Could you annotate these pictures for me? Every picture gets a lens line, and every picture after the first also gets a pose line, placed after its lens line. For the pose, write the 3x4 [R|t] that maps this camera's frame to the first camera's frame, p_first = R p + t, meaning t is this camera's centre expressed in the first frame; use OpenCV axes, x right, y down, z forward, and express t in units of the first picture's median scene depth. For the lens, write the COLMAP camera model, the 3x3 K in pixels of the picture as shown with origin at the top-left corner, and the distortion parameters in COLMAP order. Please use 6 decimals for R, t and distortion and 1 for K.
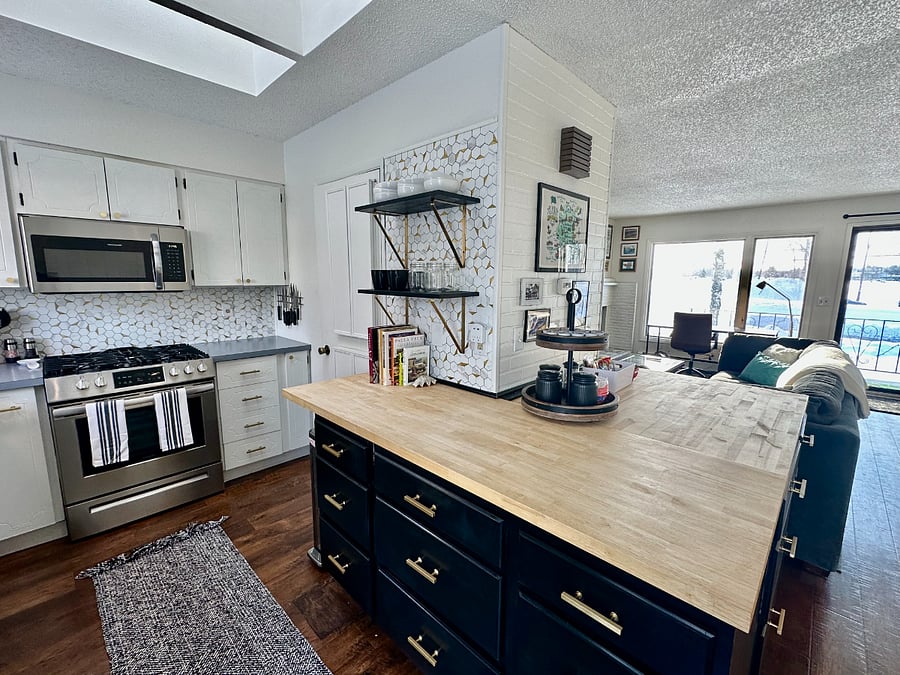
lens RADIAL K [[398.9, 0, 453.0], [0, 398.9, 338.3], [0, 0, 1]] dist [0.000830, 0.001184]
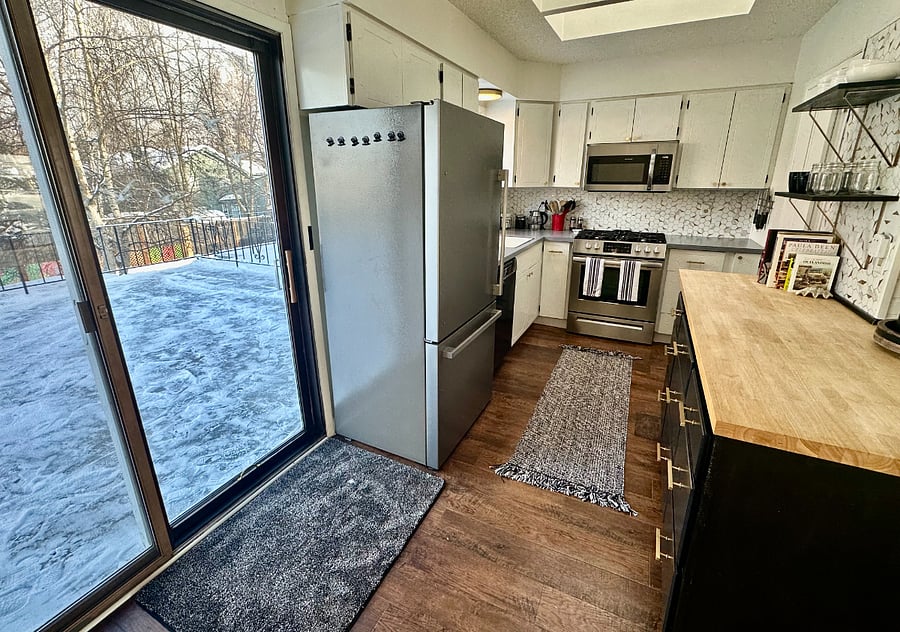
lens RADIAL K [[397.6, 0, 446.0], [0, 397.6, 297.7], [0, 0, 1]] dist [0.002554, -0.000169]
pose [[0.302624, 0.263085, -0.916081, 0.469252], [-0.142584, 0.962830, 0.229408, 0.024185], [0.942384, 0.061194, 0.328888, -0.113777]]
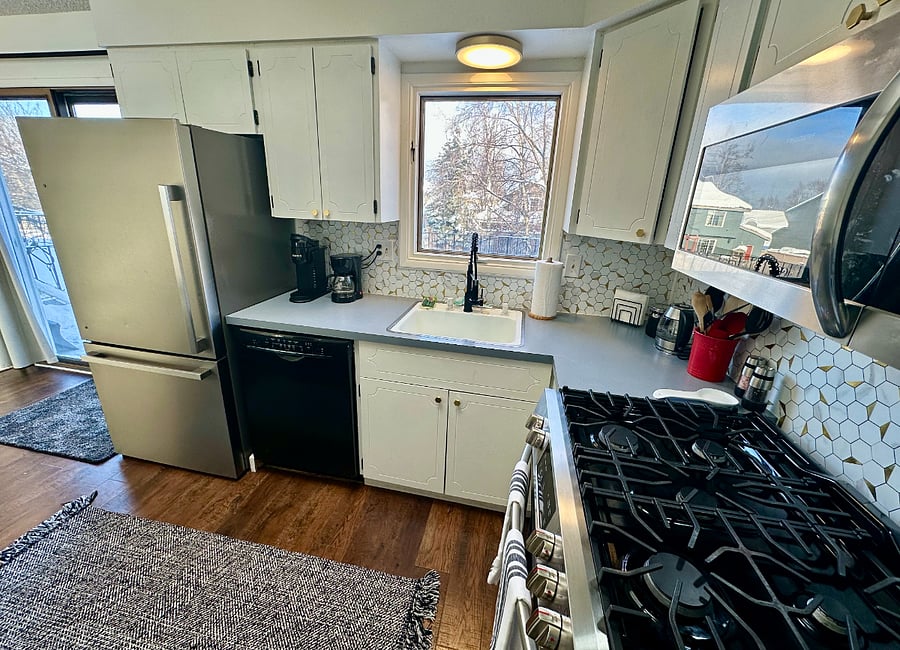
lens RADIAL K [[361.5, 0, 447.5], [0, 361.5, 319.2], [0, 0, 1]] dist [-0.000587, -0.000006]
pose [[-0.845121, 0.123118, -0.520204, -0.525369], [-0.133285, 0.893856, 0.428085, -0.202007], [0.517693, 0.431119, -0.739006, 1.151278]]
